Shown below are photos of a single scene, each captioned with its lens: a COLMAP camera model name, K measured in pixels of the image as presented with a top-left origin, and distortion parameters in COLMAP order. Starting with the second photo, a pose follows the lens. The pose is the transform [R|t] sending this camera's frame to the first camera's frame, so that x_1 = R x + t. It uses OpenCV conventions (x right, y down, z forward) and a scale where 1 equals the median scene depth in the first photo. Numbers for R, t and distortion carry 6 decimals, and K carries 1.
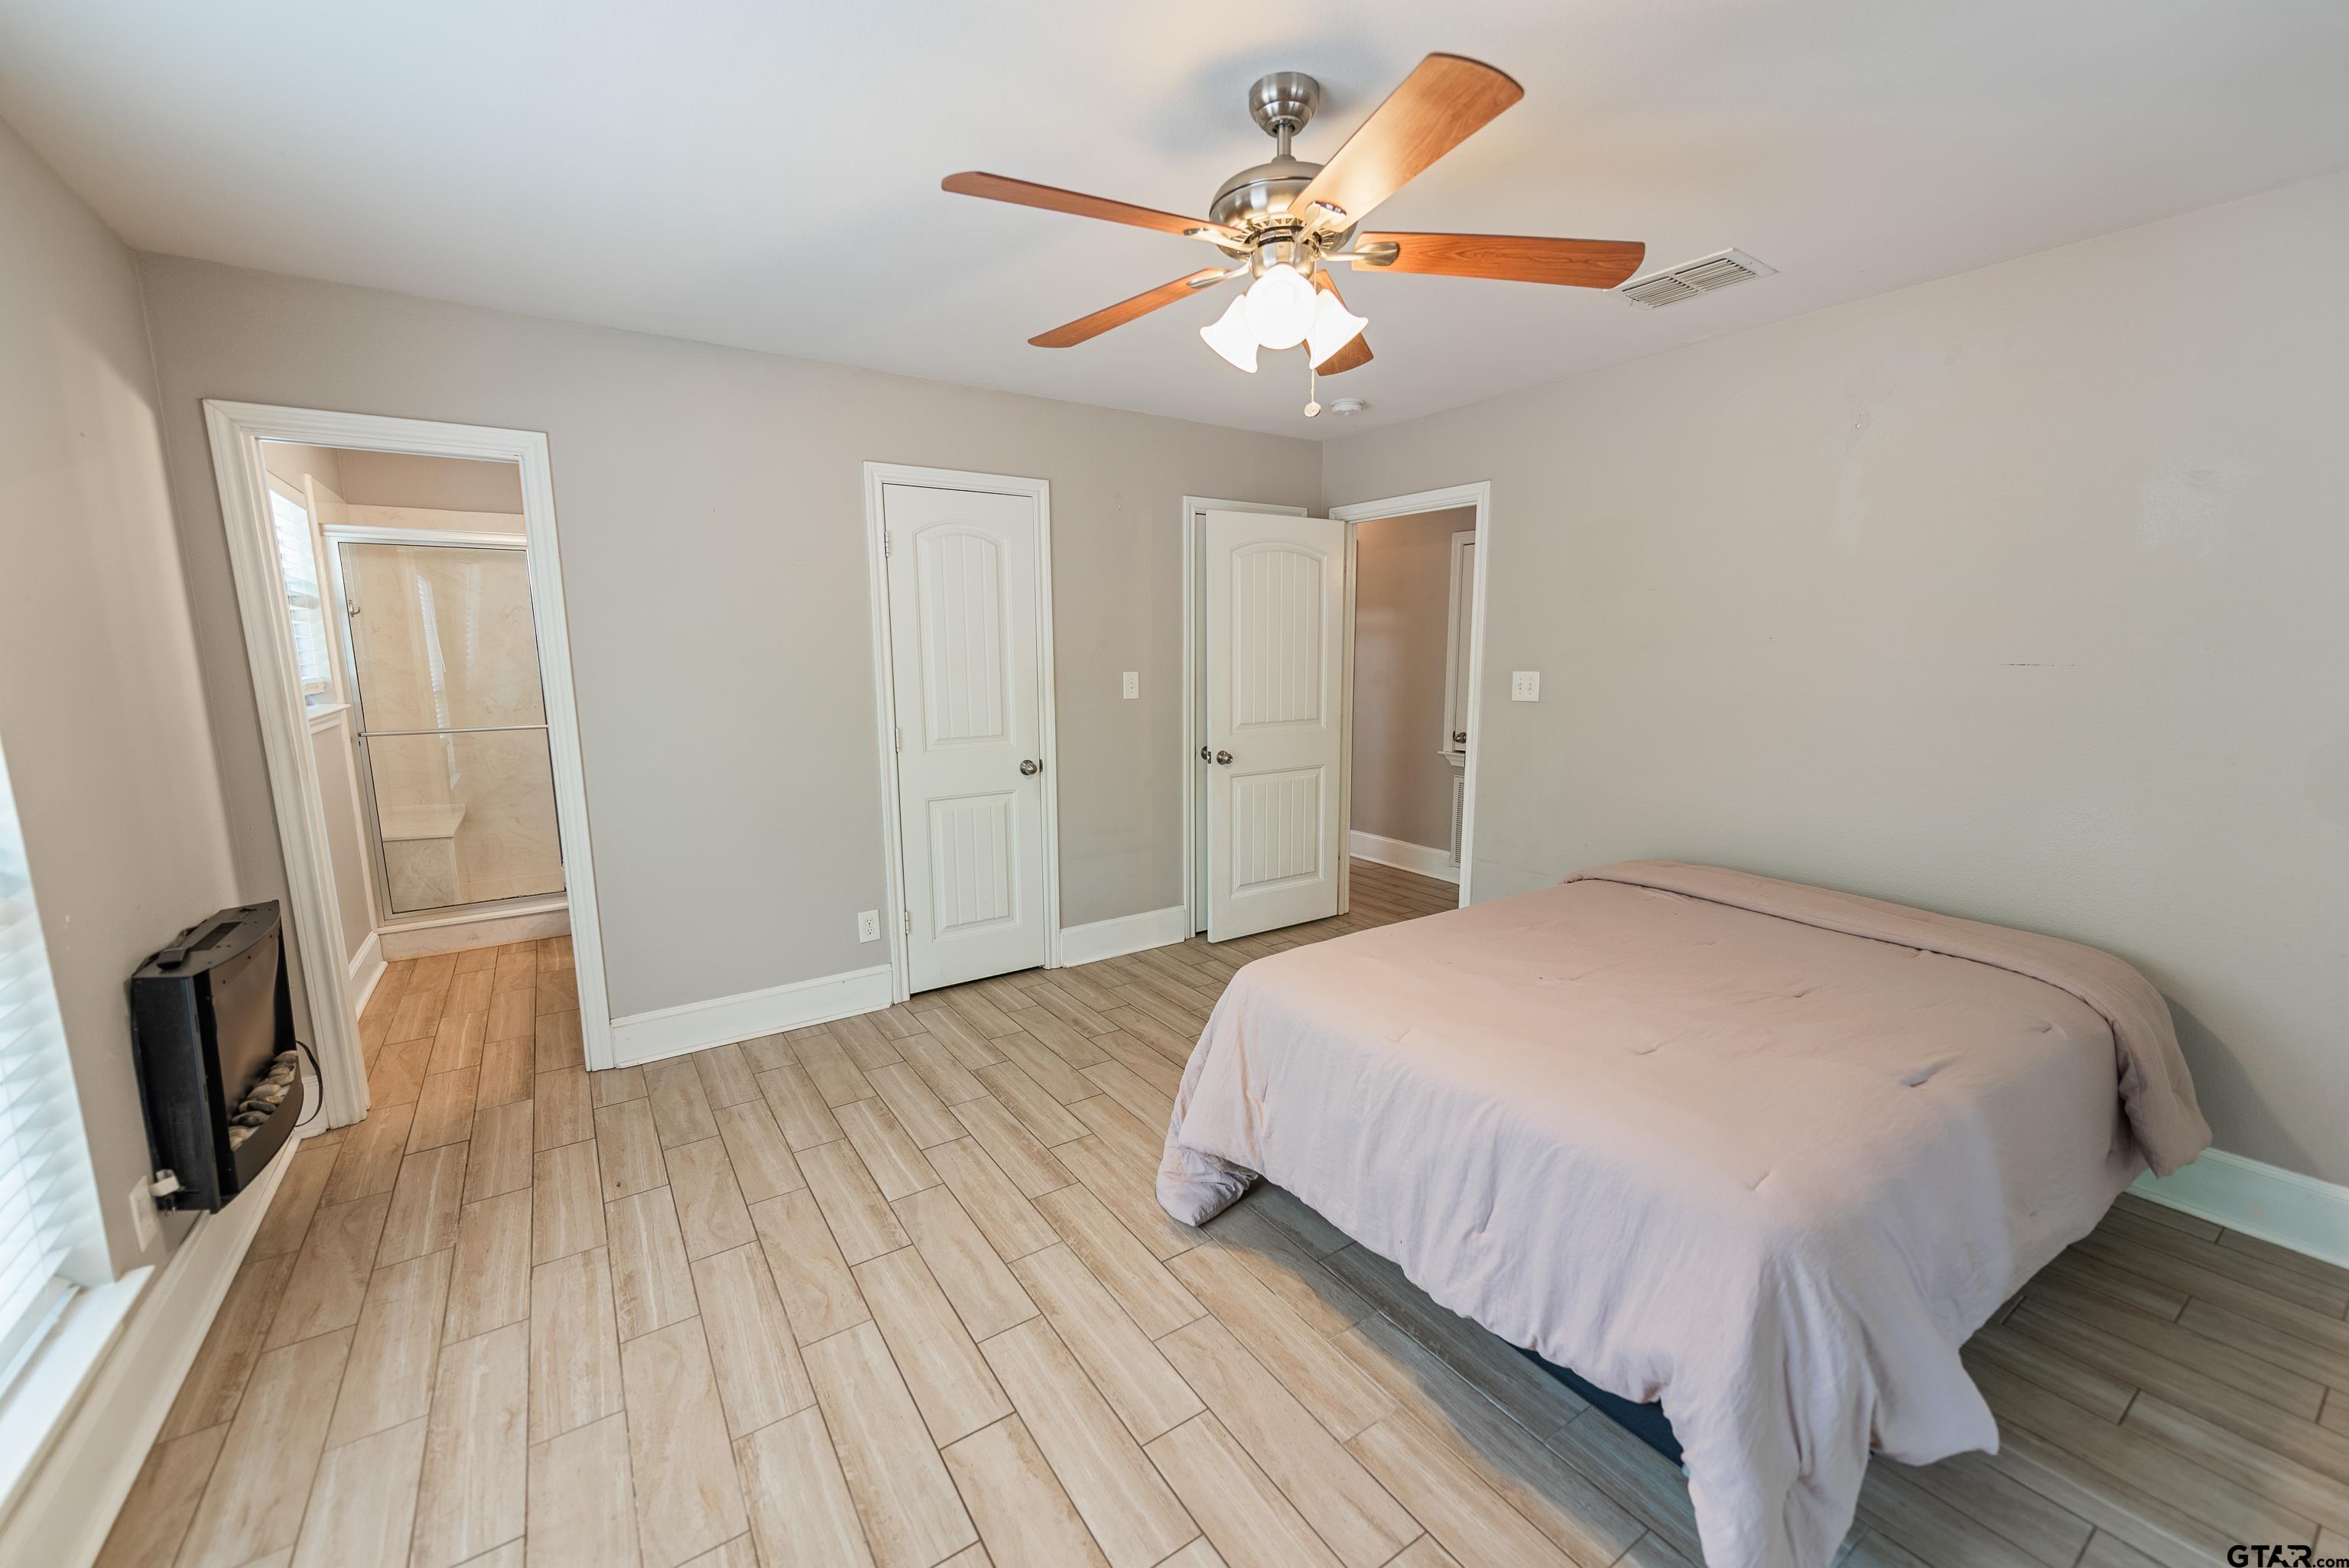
lens RADIAL K [[919.0, 0, 1176.8], [0, 919.0, 788.6], [0, 0, 1]] dist [0.015894, -0.005668]
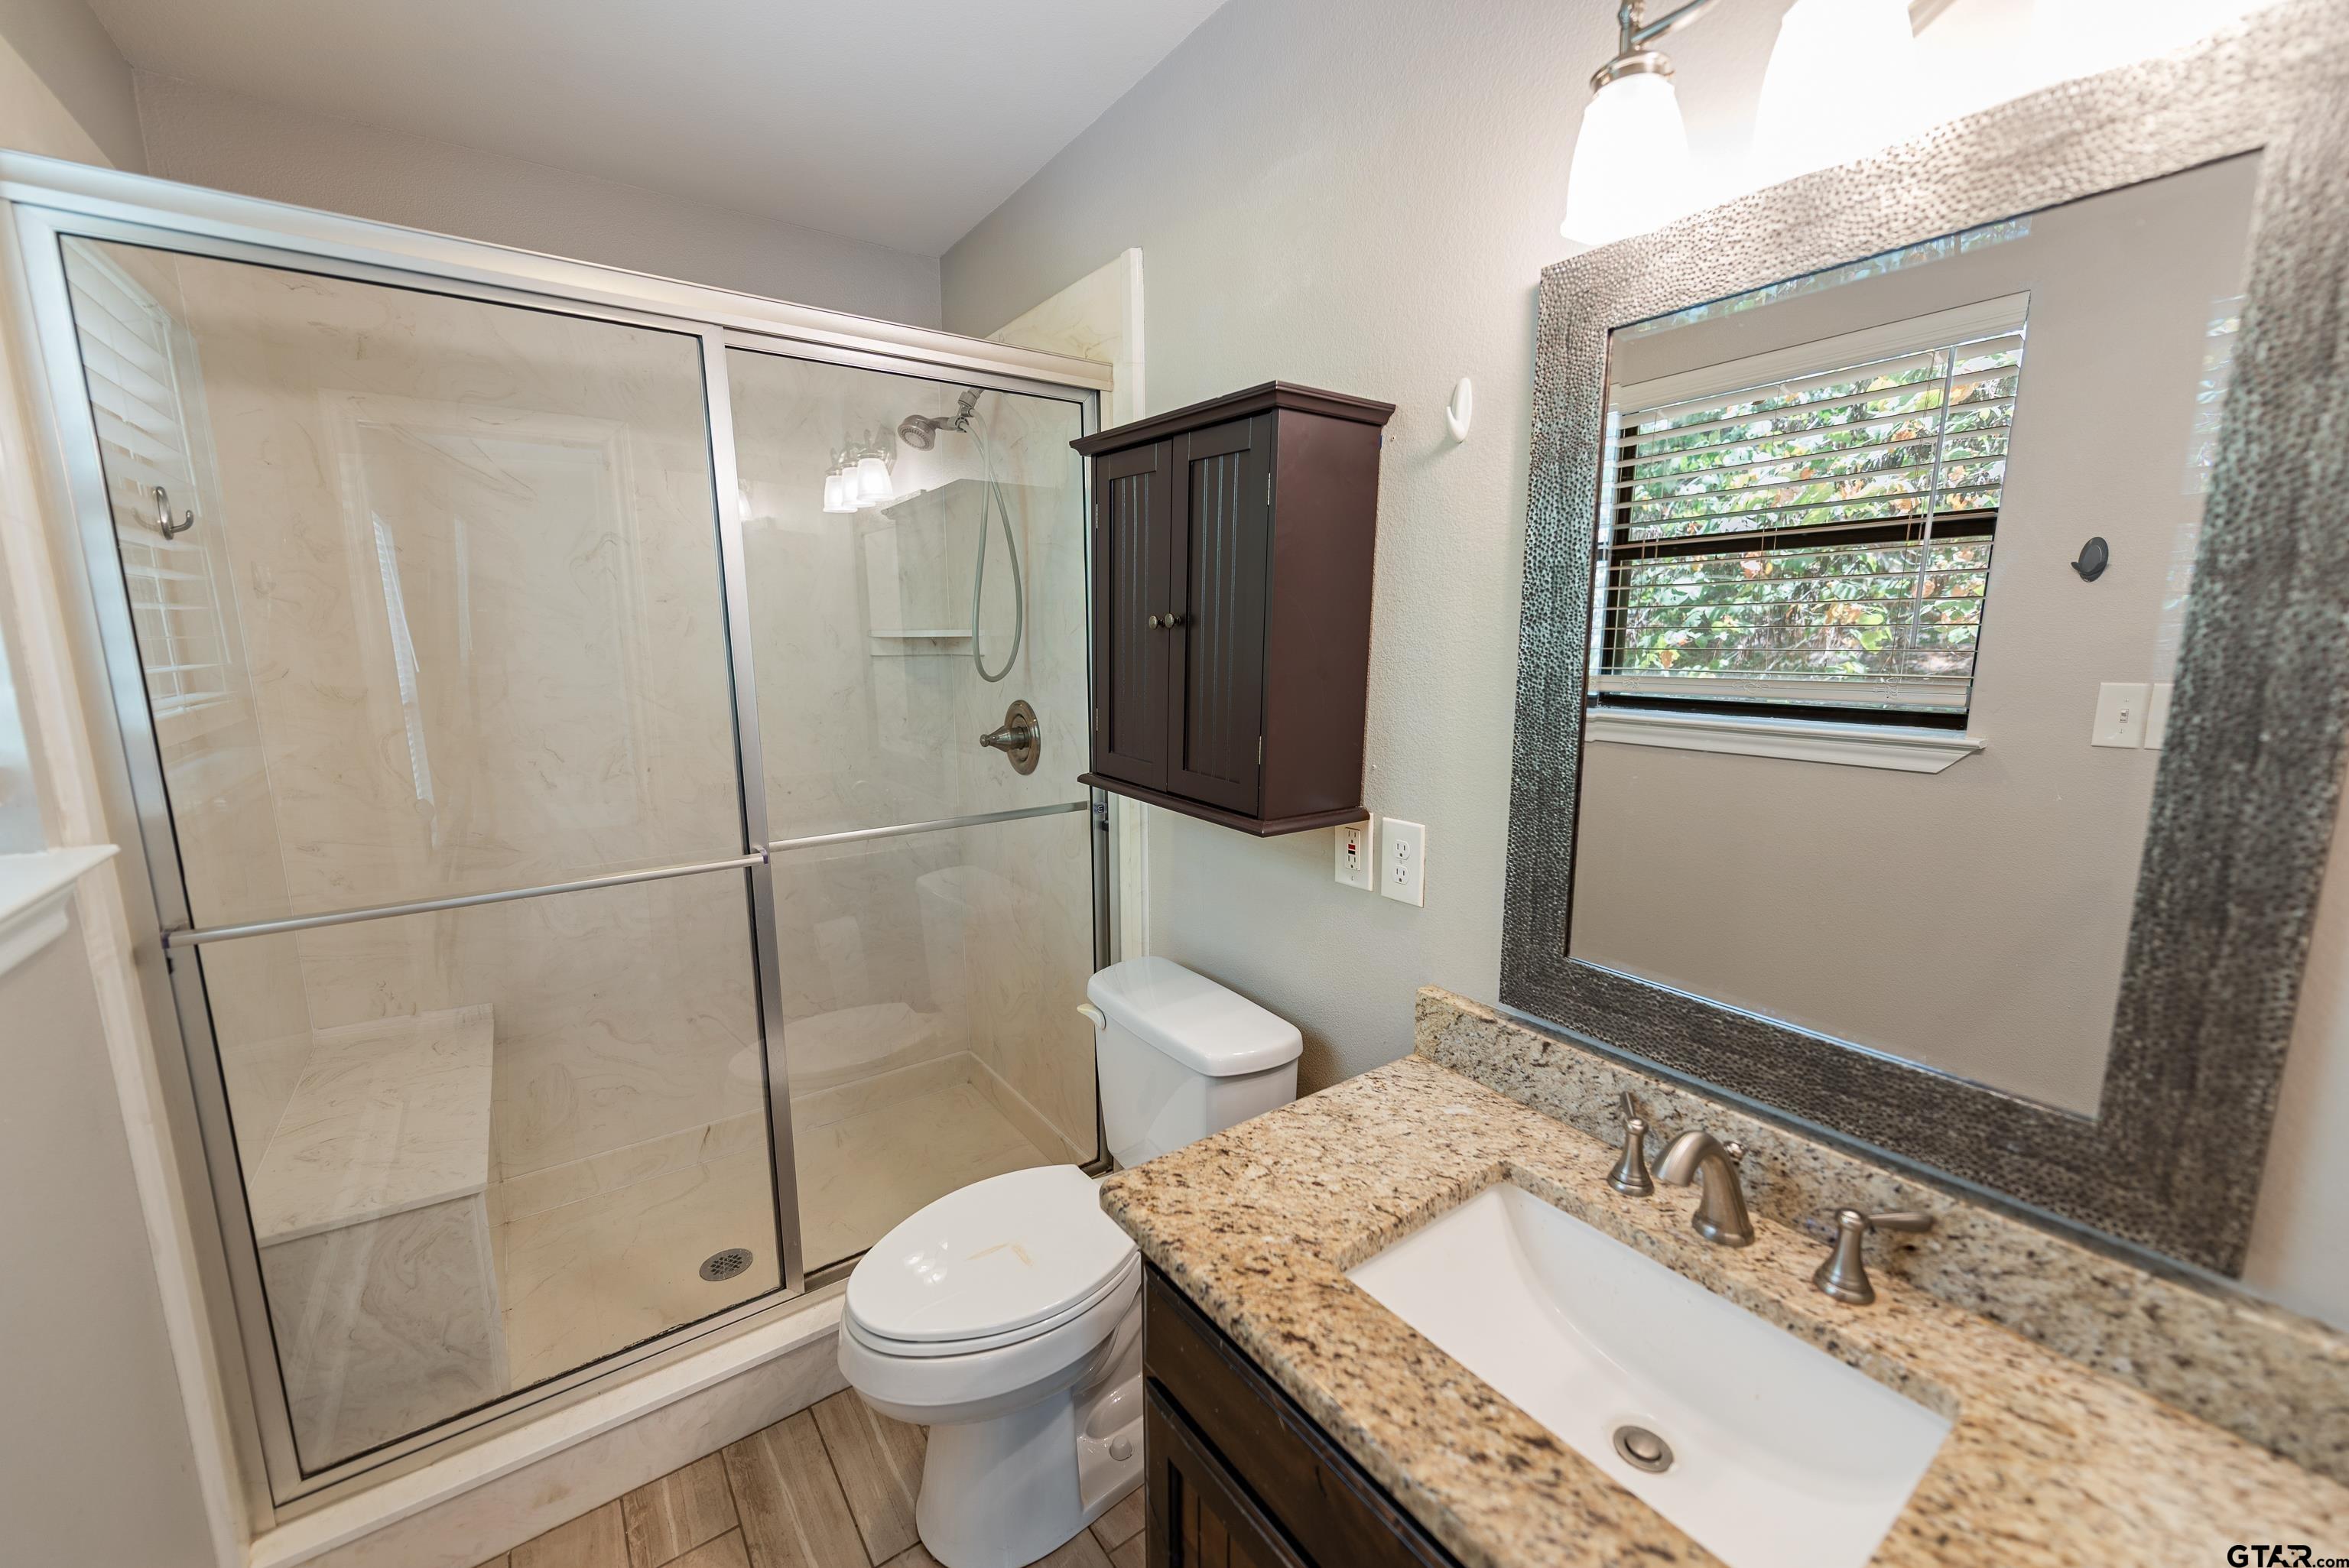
lens RADIAL K [[919.0, 0, 1176.8], [0, 919.0, 788.6], [0, 0, 1]] dist [0.015894, -0.005668]
pose [[0.999536, 0.000136, 0.030467, -0.545909], [-0.000510, 0.999925, 0.012261, -0.100406], [-0.030463, -0.012271, 0.999461, 0.663669]]
